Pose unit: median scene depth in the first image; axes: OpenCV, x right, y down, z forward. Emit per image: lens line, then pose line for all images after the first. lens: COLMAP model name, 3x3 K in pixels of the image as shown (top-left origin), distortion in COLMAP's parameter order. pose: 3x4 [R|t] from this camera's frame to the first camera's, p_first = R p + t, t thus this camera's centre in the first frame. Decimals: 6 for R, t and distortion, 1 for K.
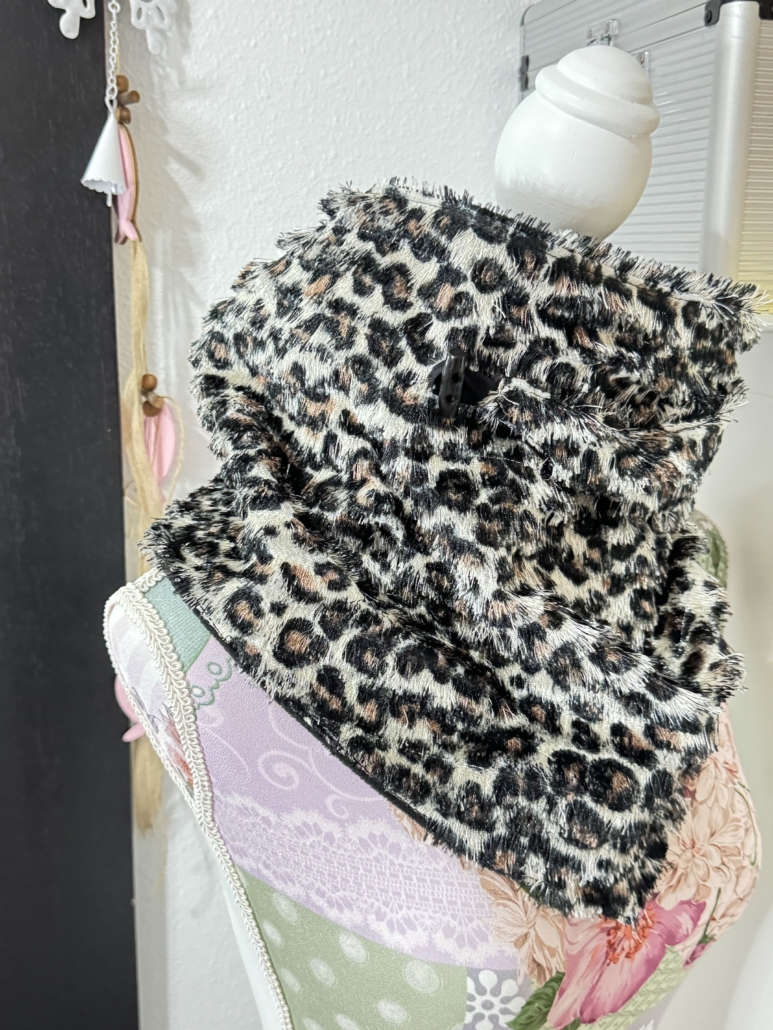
lens RADIAL K [[1015.7, 0, 386.5], [0, 1015.7, 515.0], [0, 0, 1]] dist [0.191505, -0.465930]
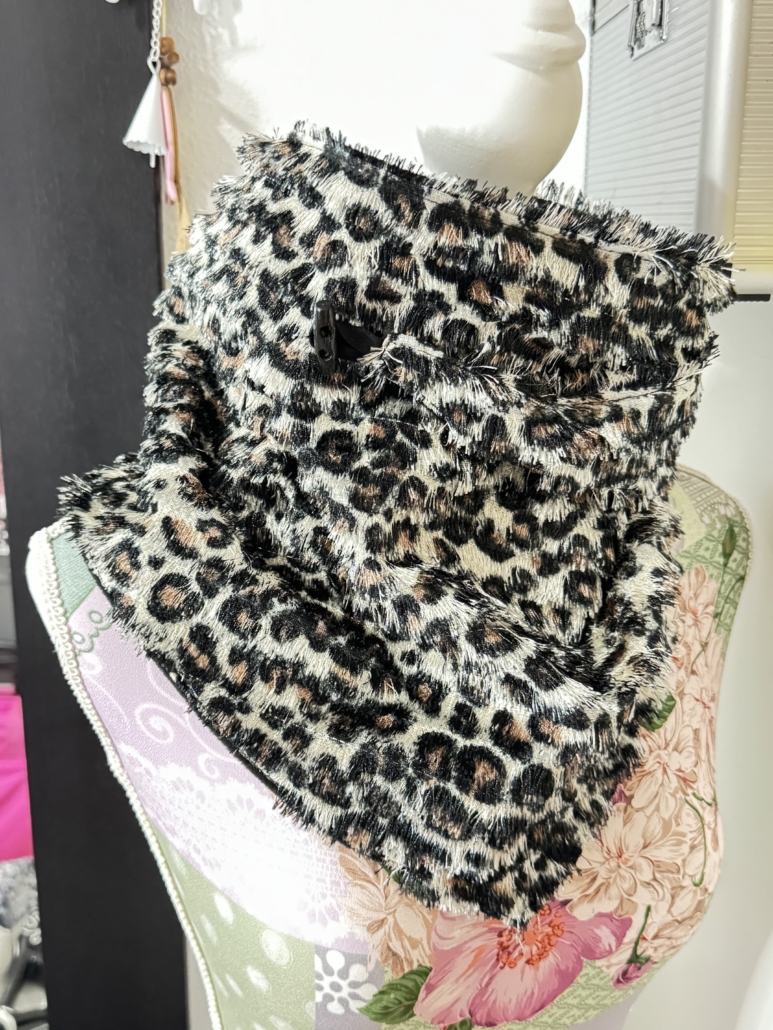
lens RADIAL K [[1015.7, 0, 386.5], [0, 1015.7, 515.0], [0, 0, 1]] dist [0.191505, -0.465930]
pose [[0.971393, 0.058141, -0.230252, 0.330894], [-0.052762, 0.998173, 0.029457, 0.004575], [0.231544, -0.016466, 0.972685, 0.079759]]
